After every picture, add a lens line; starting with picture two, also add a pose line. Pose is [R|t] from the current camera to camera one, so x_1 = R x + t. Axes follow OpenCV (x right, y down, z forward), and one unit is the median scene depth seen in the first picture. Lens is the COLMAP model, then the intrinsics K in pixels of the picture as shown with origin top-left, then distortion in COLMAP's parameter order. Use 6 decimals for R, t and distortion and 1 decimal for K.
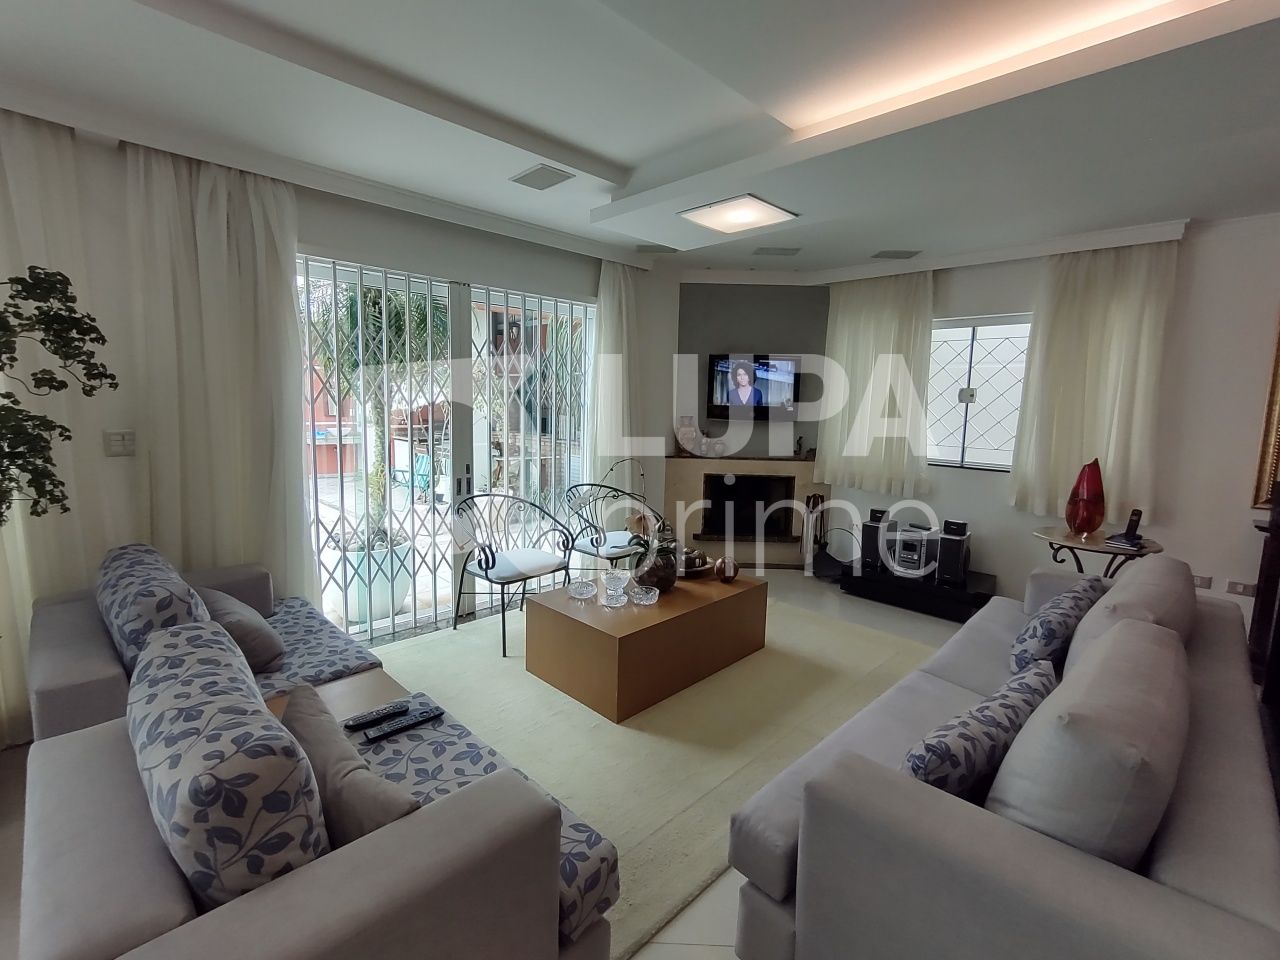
lens RADIAL K [[580.4, 0, 637.6], [0, 580.4, 473.2], [0, 0, 1]] dist [-0.001905, 0.000704]
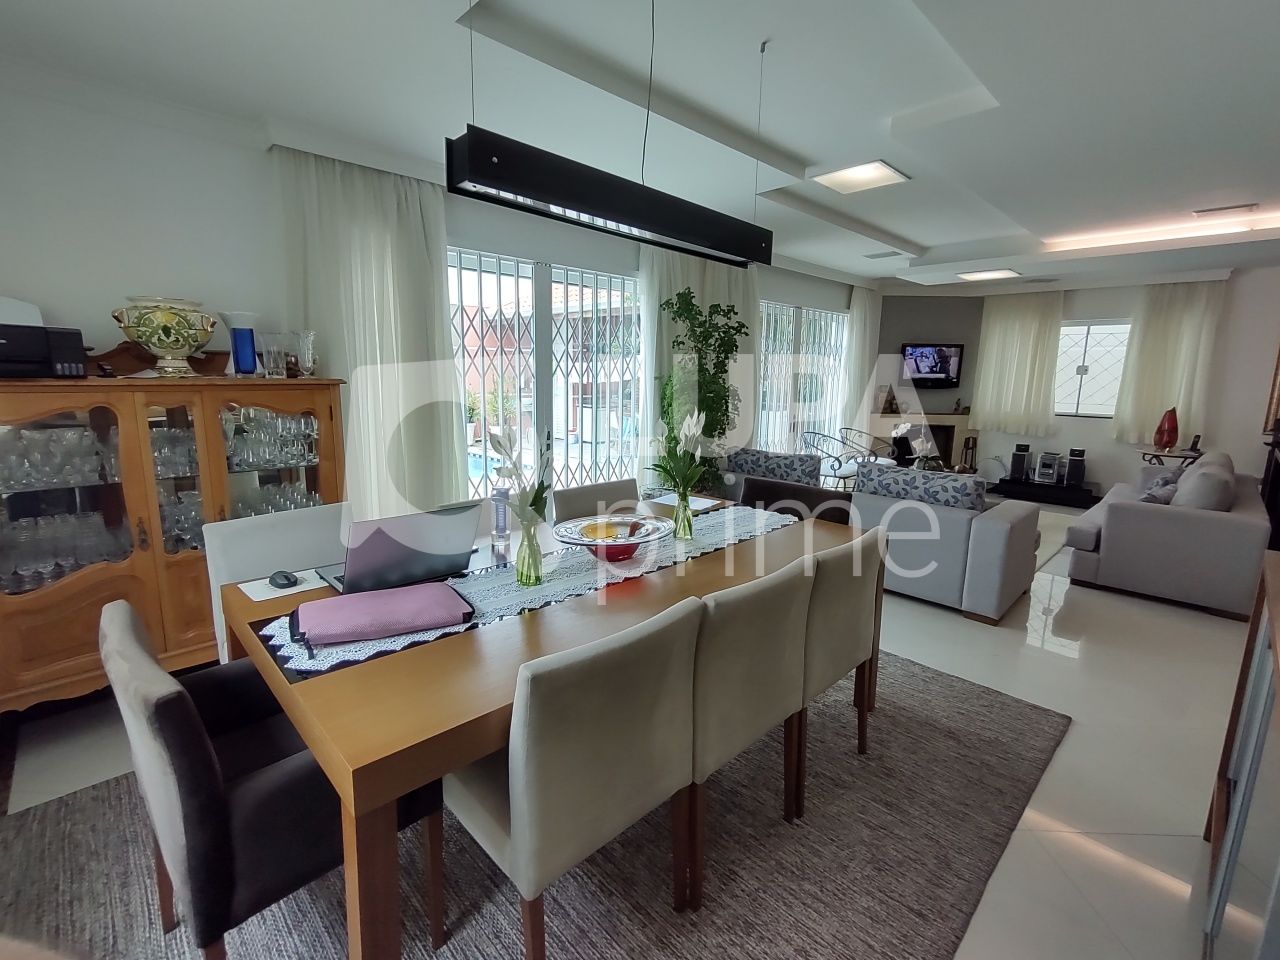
lens RADIAL K [[580.4, 0, 637.6], [0, 580.4, 473.2], [0, 0, 1]] dist [-0.001905, 0.000704]
pose [[0.999894, -0.008612, -0.011779, -0.710518], [0.009215, 0.998596, 0.052167, 0.059355], [0.011313, -0.052270, 0.998569, -0.682164]]
